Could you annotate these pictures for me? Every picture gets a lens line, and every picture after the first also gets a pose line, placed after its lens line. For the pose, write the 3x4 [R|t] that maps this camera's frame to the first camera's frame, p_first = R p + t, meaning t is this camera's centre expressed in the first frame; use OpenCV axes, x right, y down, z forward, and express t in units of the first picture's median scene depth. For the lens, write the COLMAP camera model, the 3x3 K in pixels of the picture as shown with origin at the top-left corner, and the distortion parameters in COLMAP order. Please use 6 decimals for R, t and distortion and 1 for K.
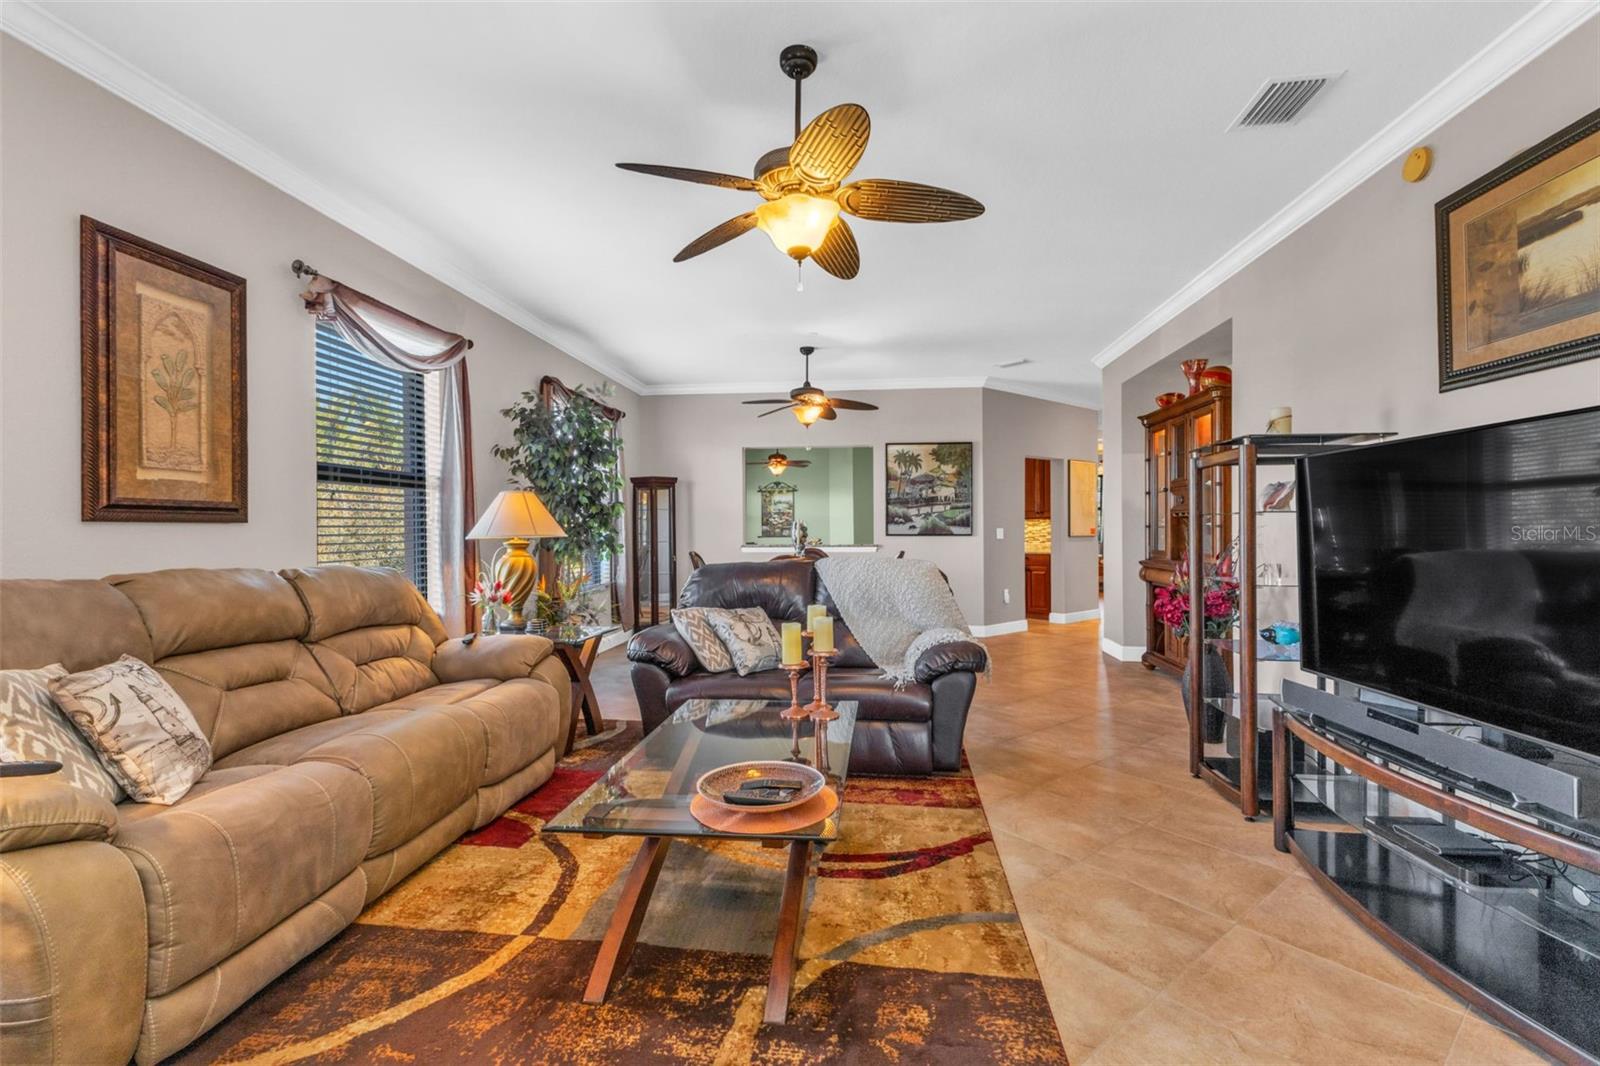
lens RADIAL K [[699.3, 0, 803.4], [0, 699.3, 526.0], [0, 0, 1]] dist [0.007712, -0.000482]
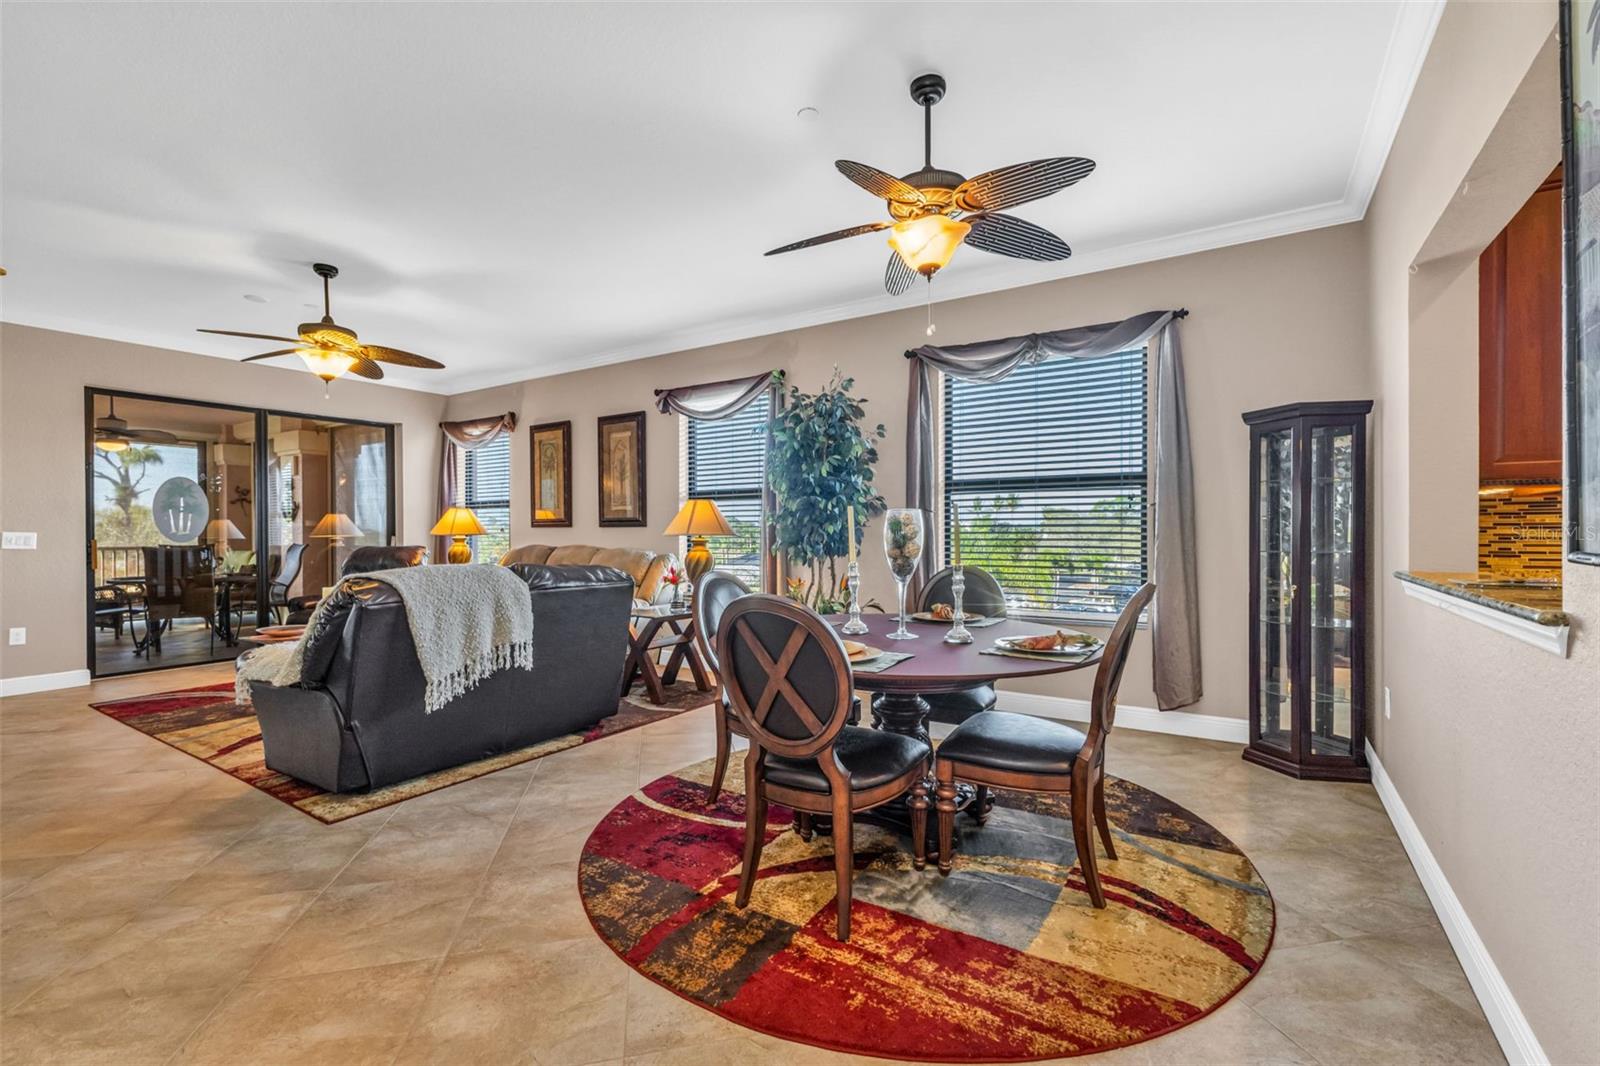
lens RADIAL K [[691.3, 0, 801.9], [0, 691.3, 533.3], [0, 0, 1]] dist [0.014607, -0.004235]
pose [[-0.443997, 0.010622, -0.895965, 0.794227], [0.012643, 0.999904, 0.005589, 0.007862], [0.895939, -0.008846, -0.444089, 2.174442]]
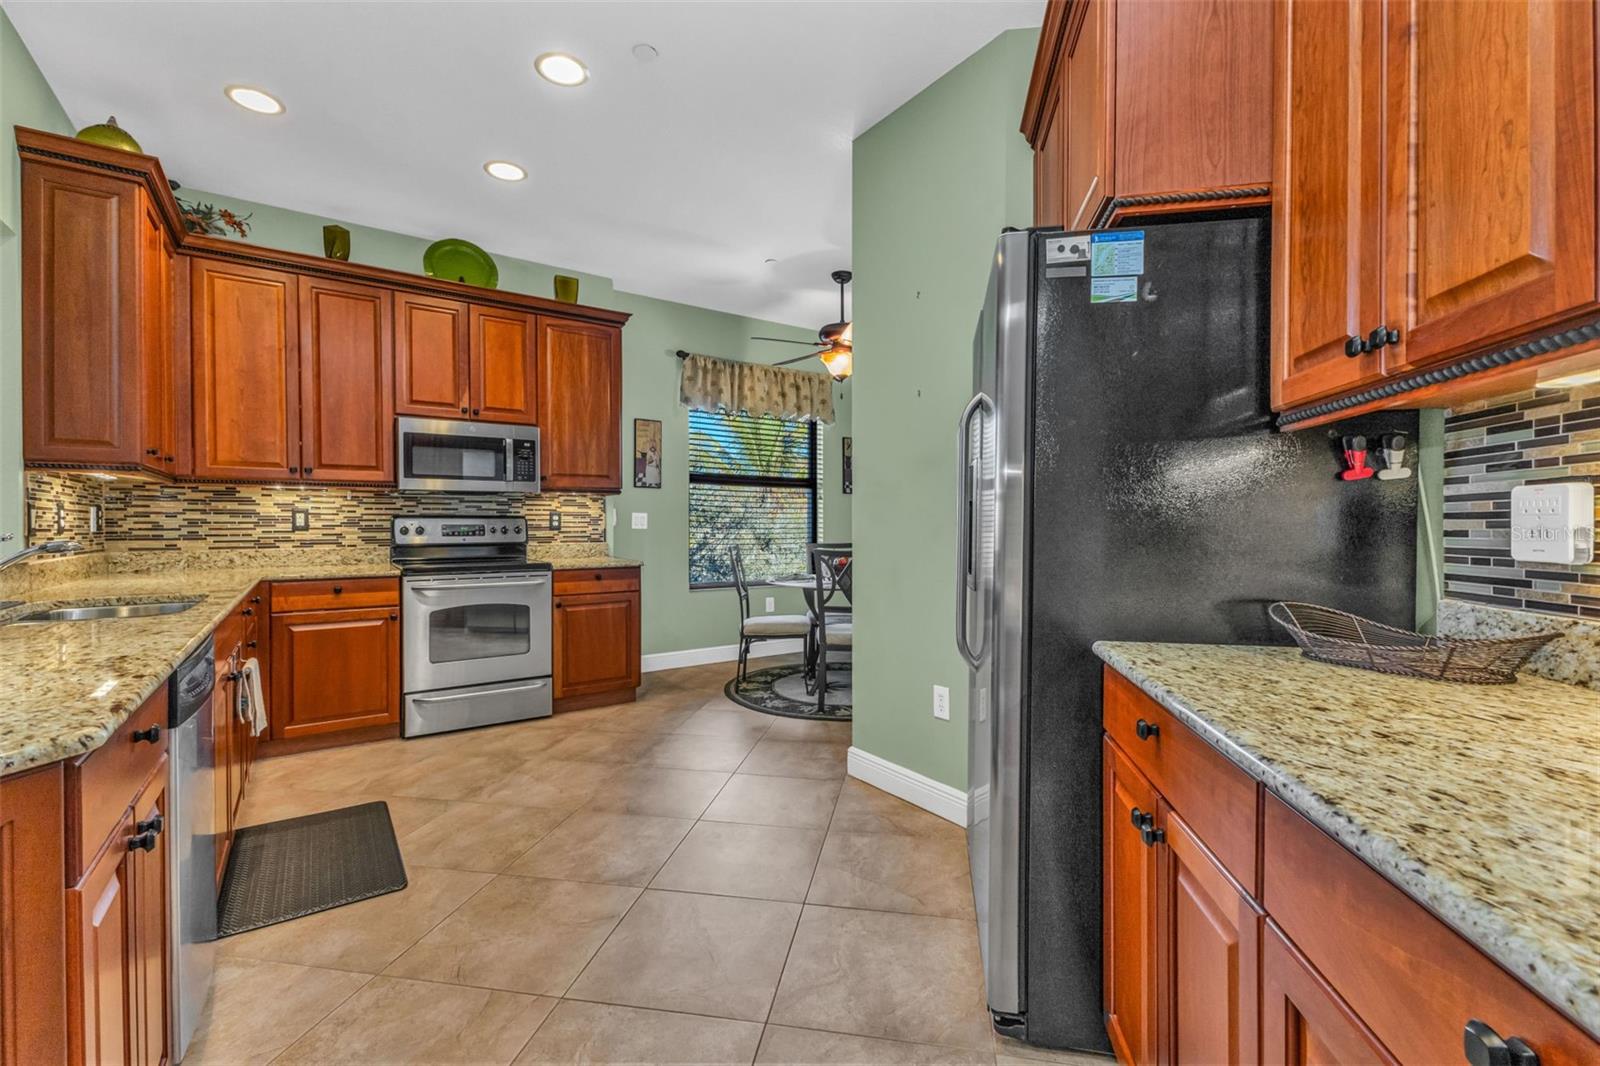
lens RADIAL K [[667.4, 0, 763.0], [0, 667.4, 529.7], [0, 0, 1]] dist [0.013493, 0.000026]
pose [[0.615932, 0.013239, -0.787688, 0.842759], [0.001633, 0.999835, 0.018081, 0.026994], [0.787798, -0.012422, 0.615808, 2.699391]]
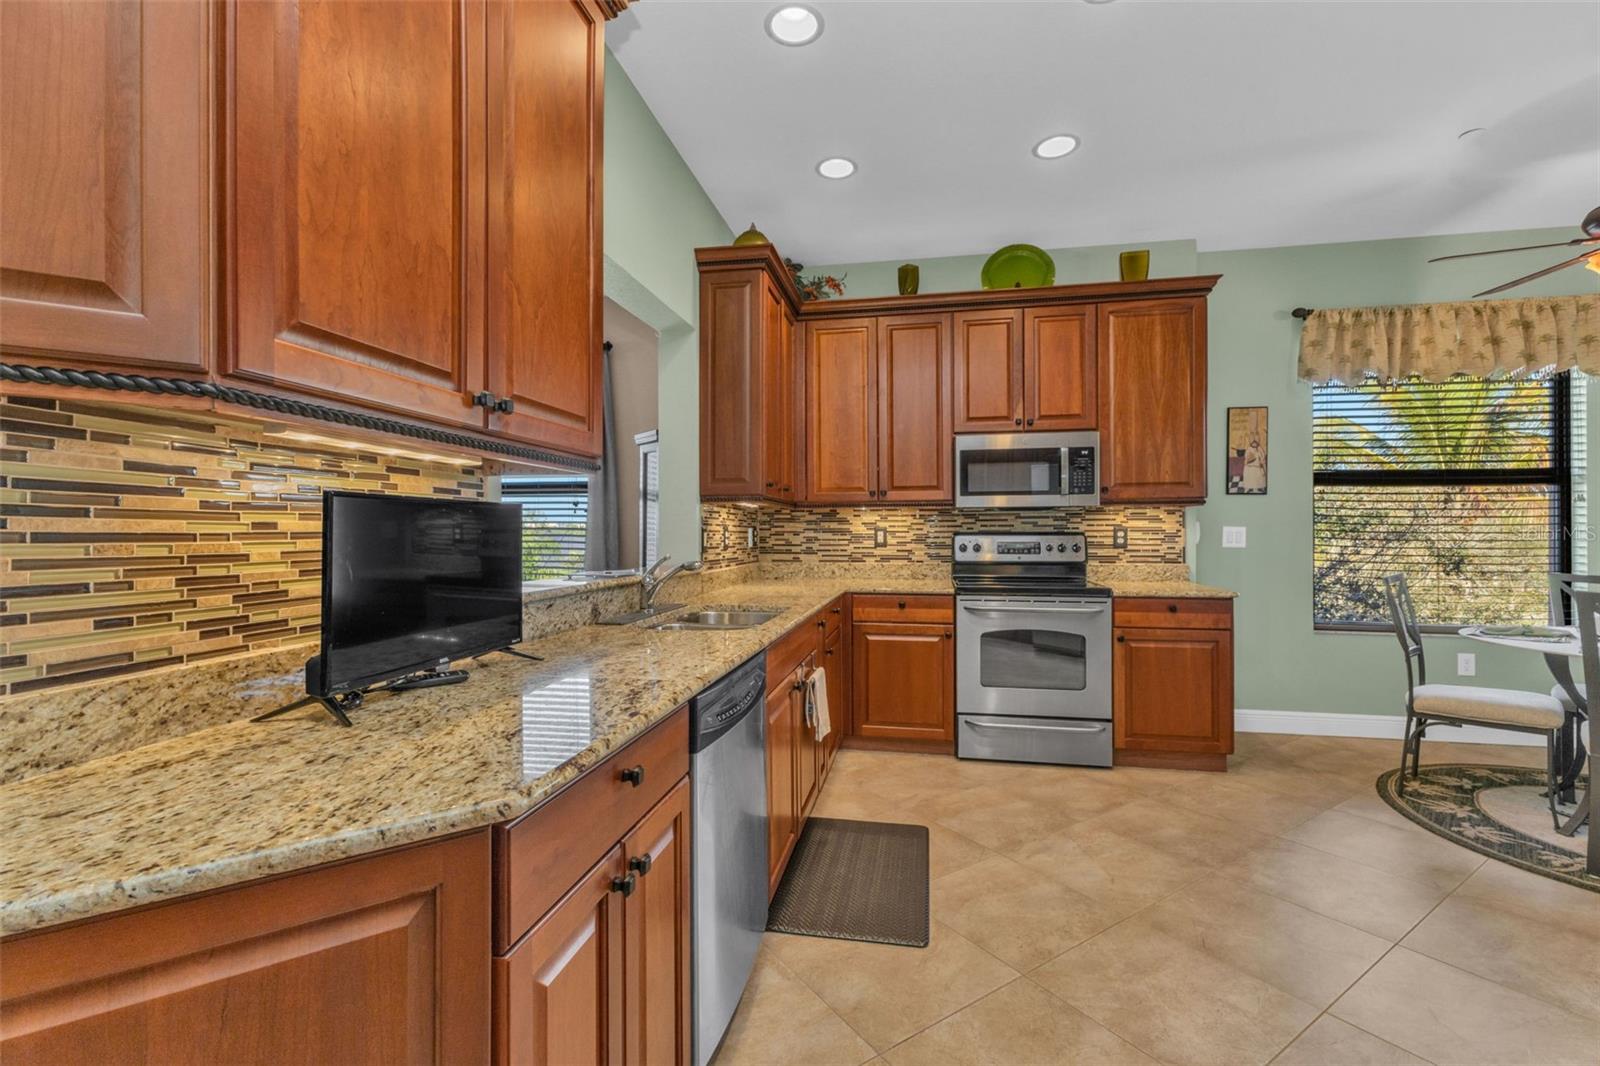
lens RADIAL K [[668.9, 0, 826.3], [0, 668.9, 533.2], [0, 0, 1]] dist [0.014848, -0.003535]
pose [[-0.078092, 0.006868, -0.996923, 0.727098], [0.009030, 0.999940, 0.006181, 0.013078], [0.996905, -0.008520, -0.078149, 2.780924]]
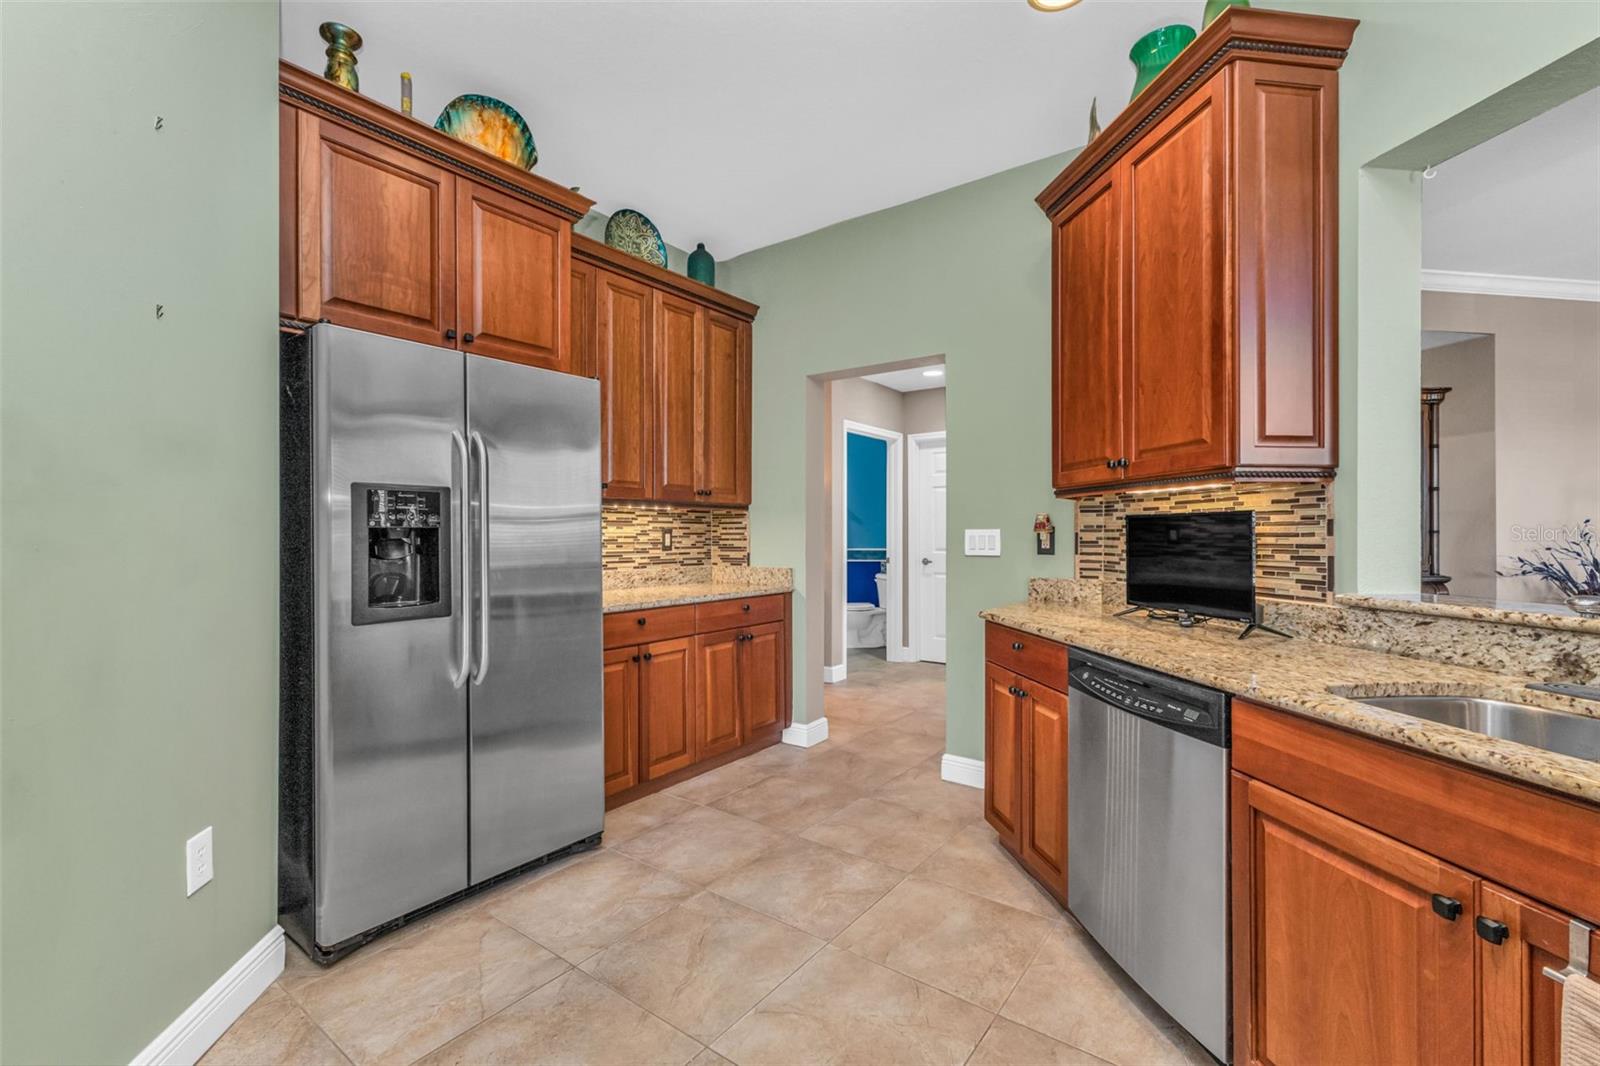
lens RADIAL K [[691.3, 0, 801.9], [0, 691.3, 533.3], [0, 0, 1]] dist [0.014607, -0.004235]
pose [[-0.248285, 0.004298, 0.968677, -0.185691], [-0.004603, 0.999974, -0.005617, 0.018141], [-0.968676, -0.005853, -0.248259, 3.045215]]
